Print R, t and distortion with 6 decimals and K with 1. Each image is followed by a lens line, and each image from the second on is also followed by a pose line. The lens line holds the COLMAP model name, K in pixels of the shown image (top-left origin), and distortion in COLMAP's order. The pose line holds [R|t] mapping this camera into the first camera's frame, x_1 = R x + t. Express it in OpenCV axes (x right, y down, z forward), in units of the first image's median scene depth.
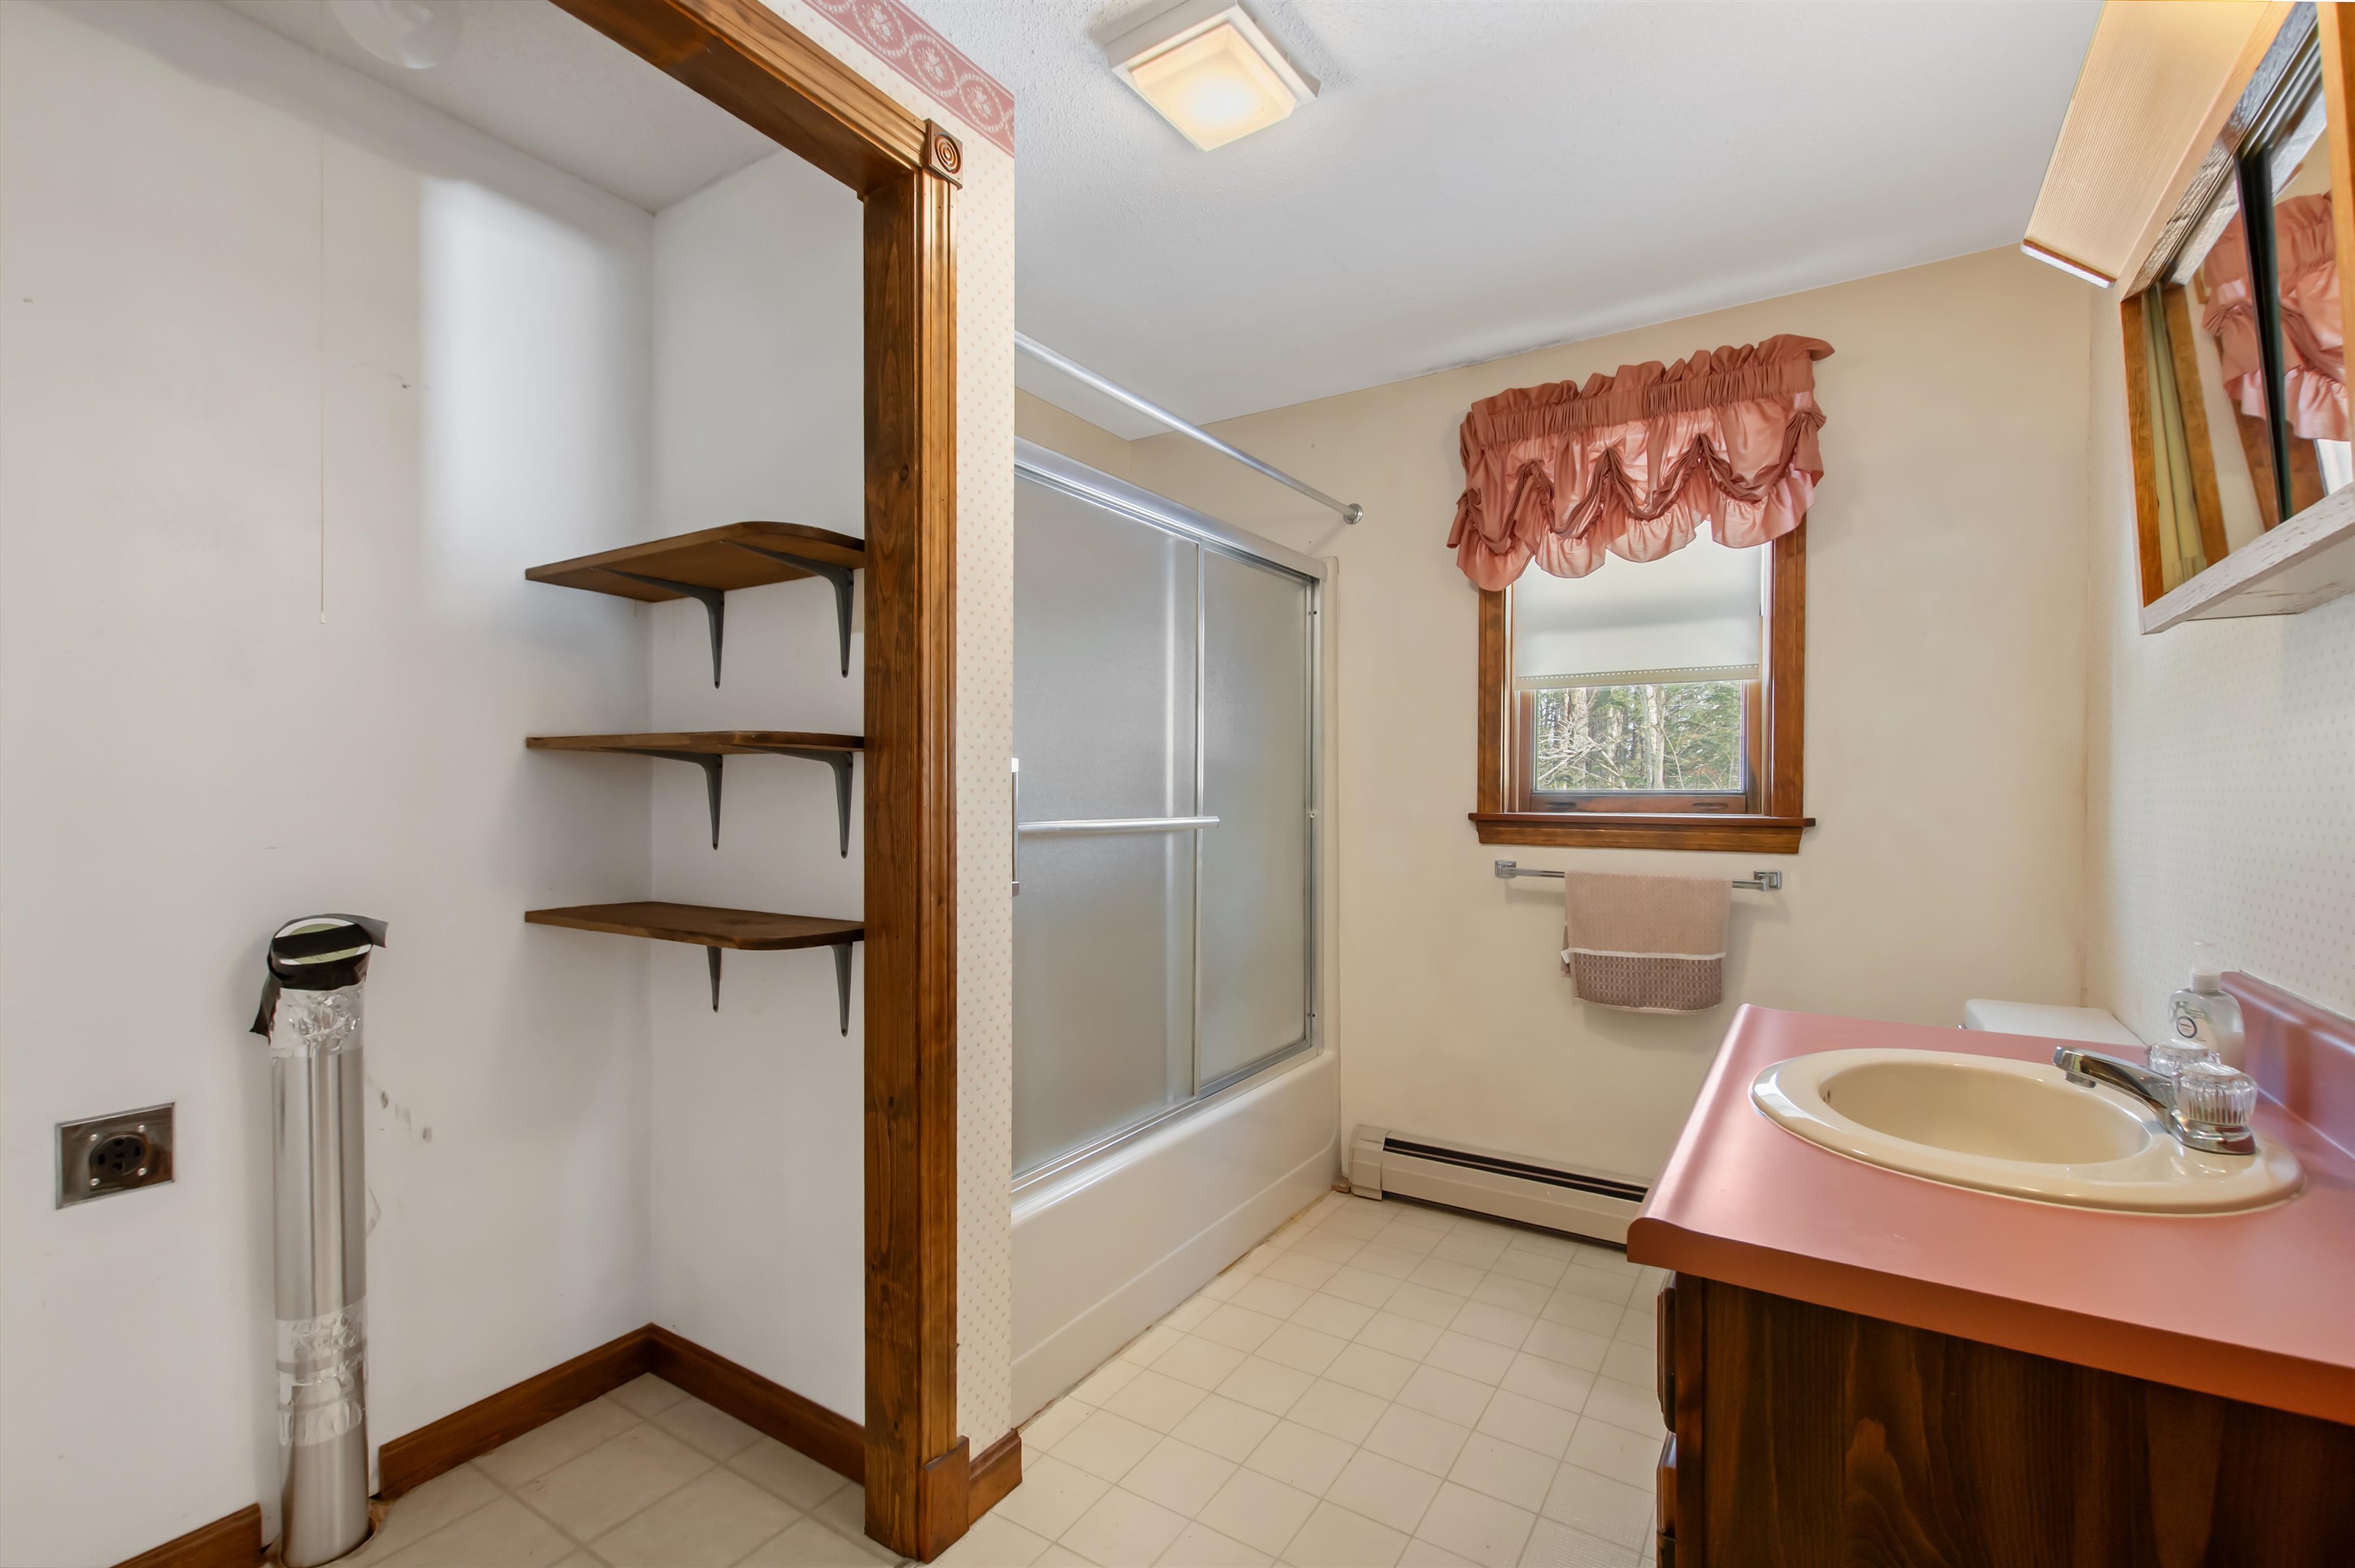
lens RADIAL K [[1021.9, 0, 1190.3], [0, 1021.9, 781.8], [0, 0, 1]] dist [0.013934, -0.005258]
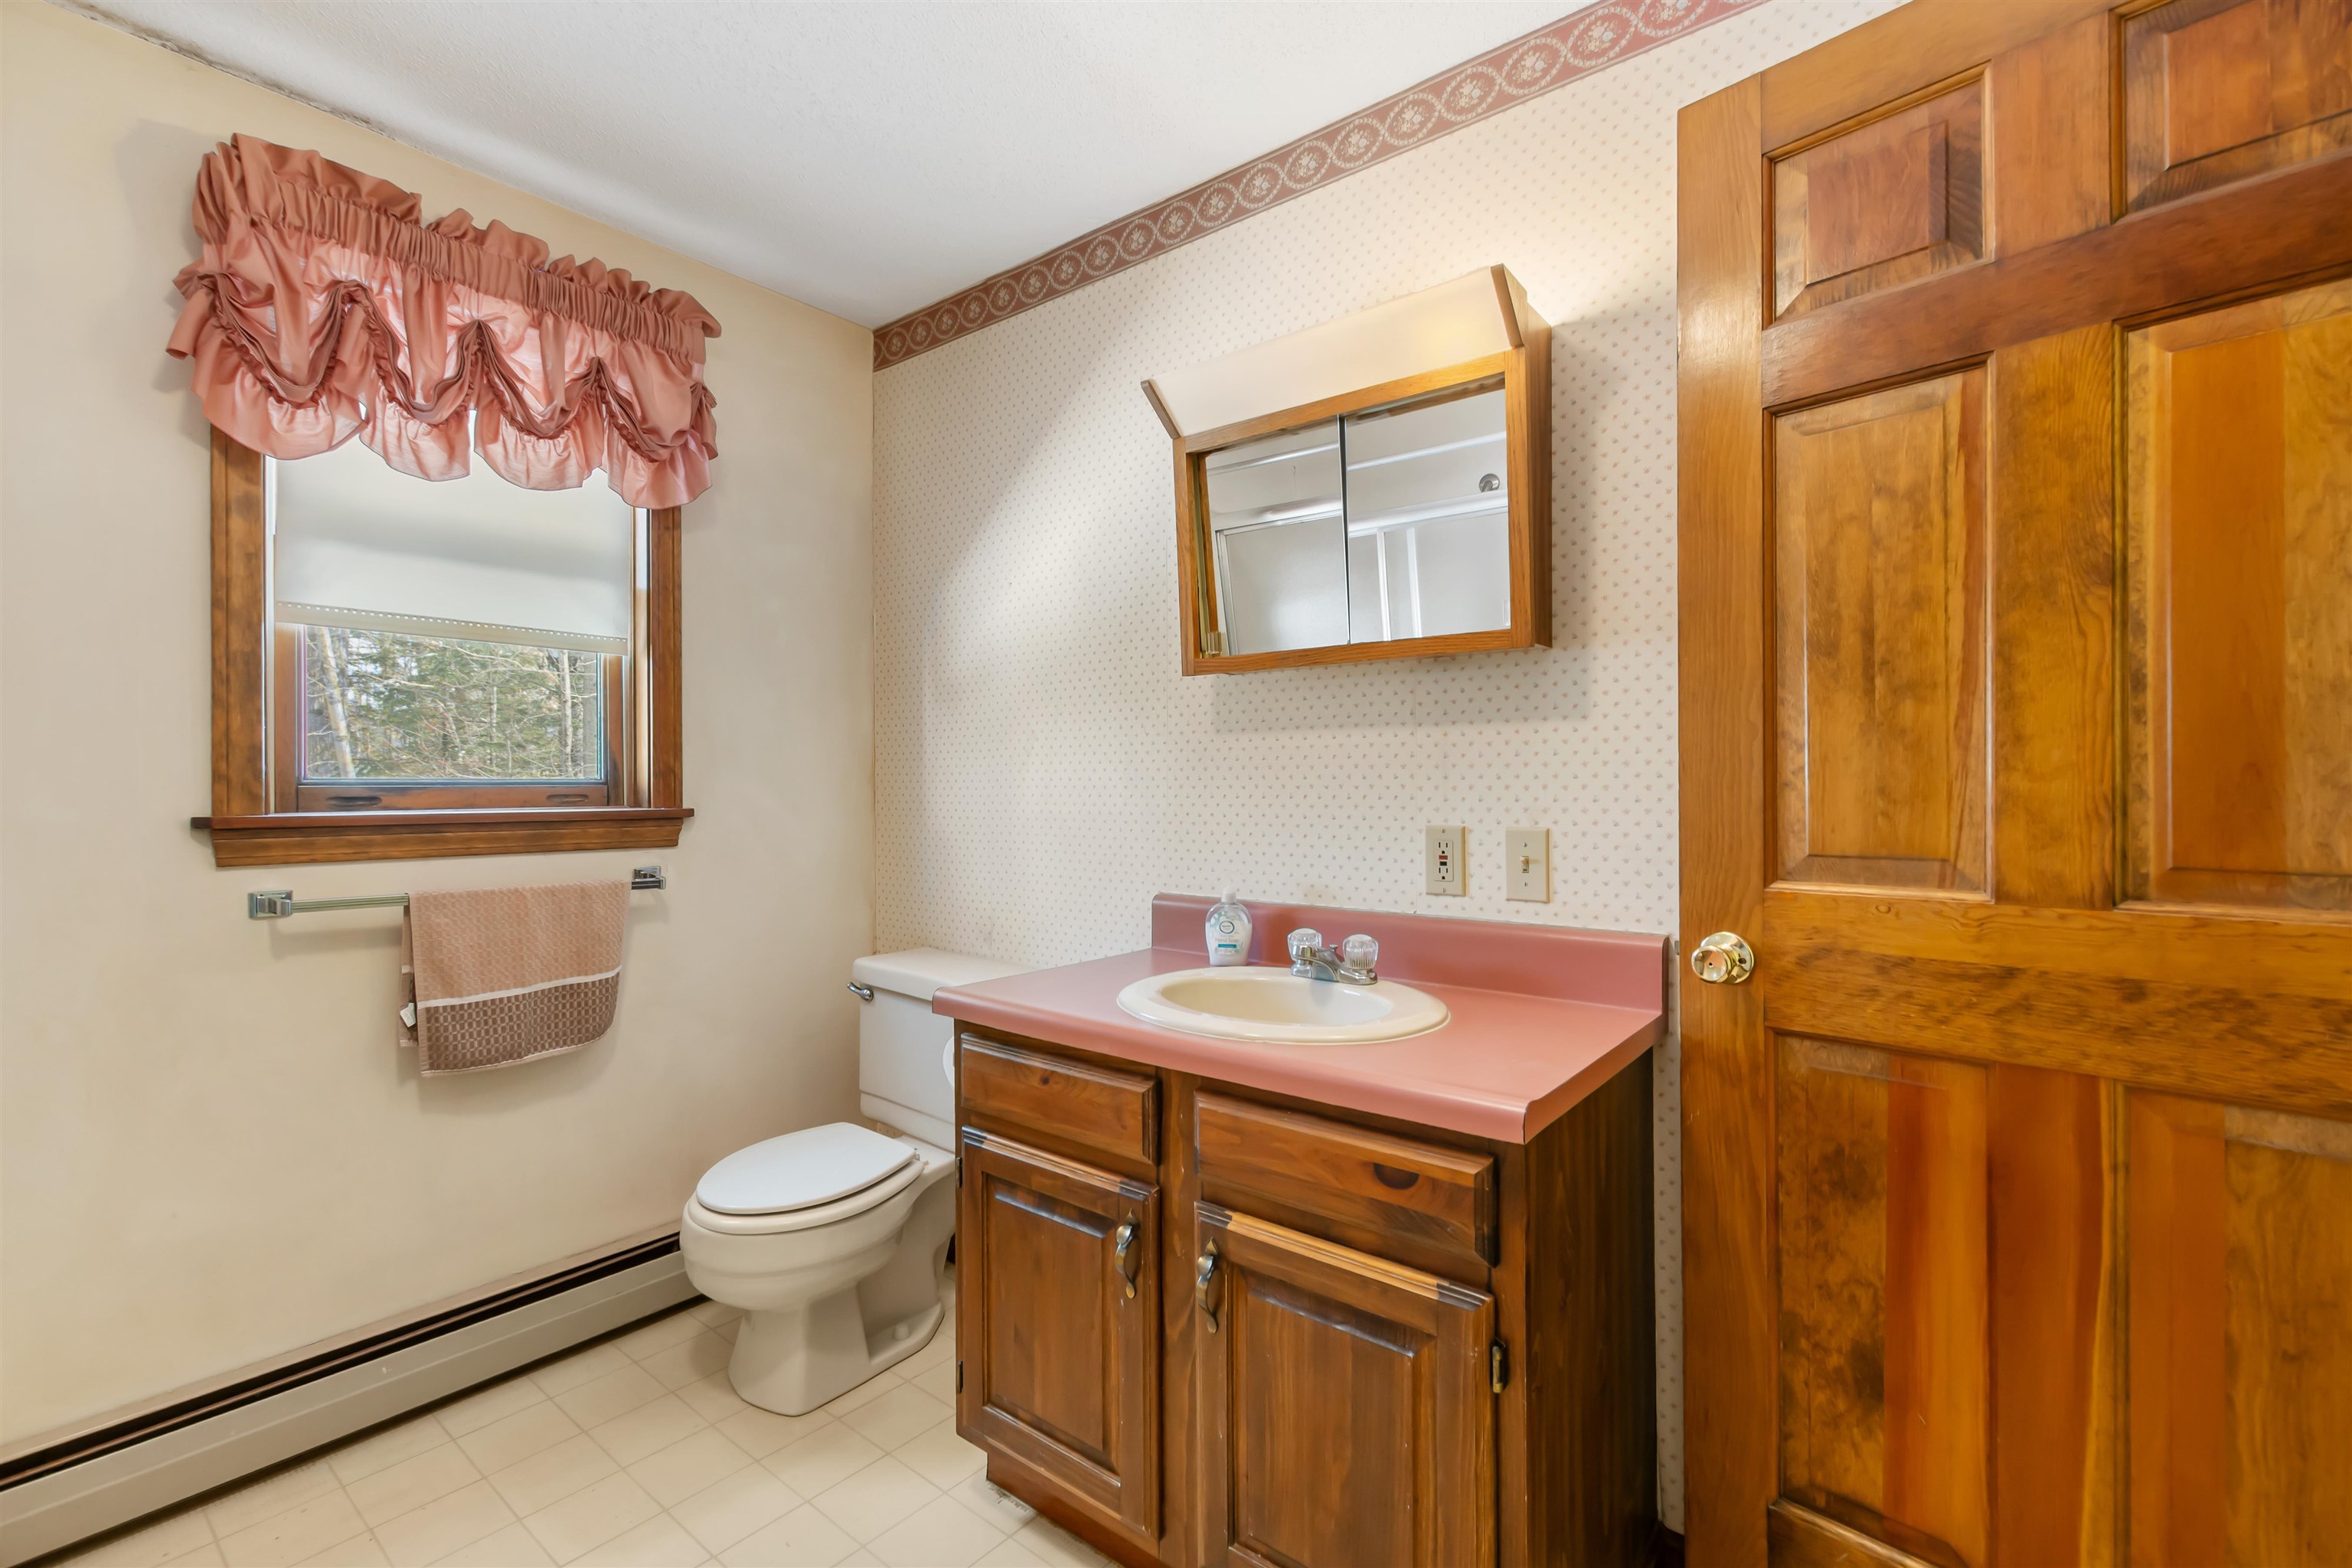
lens RADIAL K [[1030.9, 0, 1180.4], [0, 1030.9, 776.6], [0, 0, 1]] dist [0.010565, -0.005158]
pose [[0.110812, 0.004884, 0.993829, -0.284031], [-0.006404, 0.999971, -0.004200, 0.006446], [-0.993821, -0.005899, 0.110840, 0.408102]]
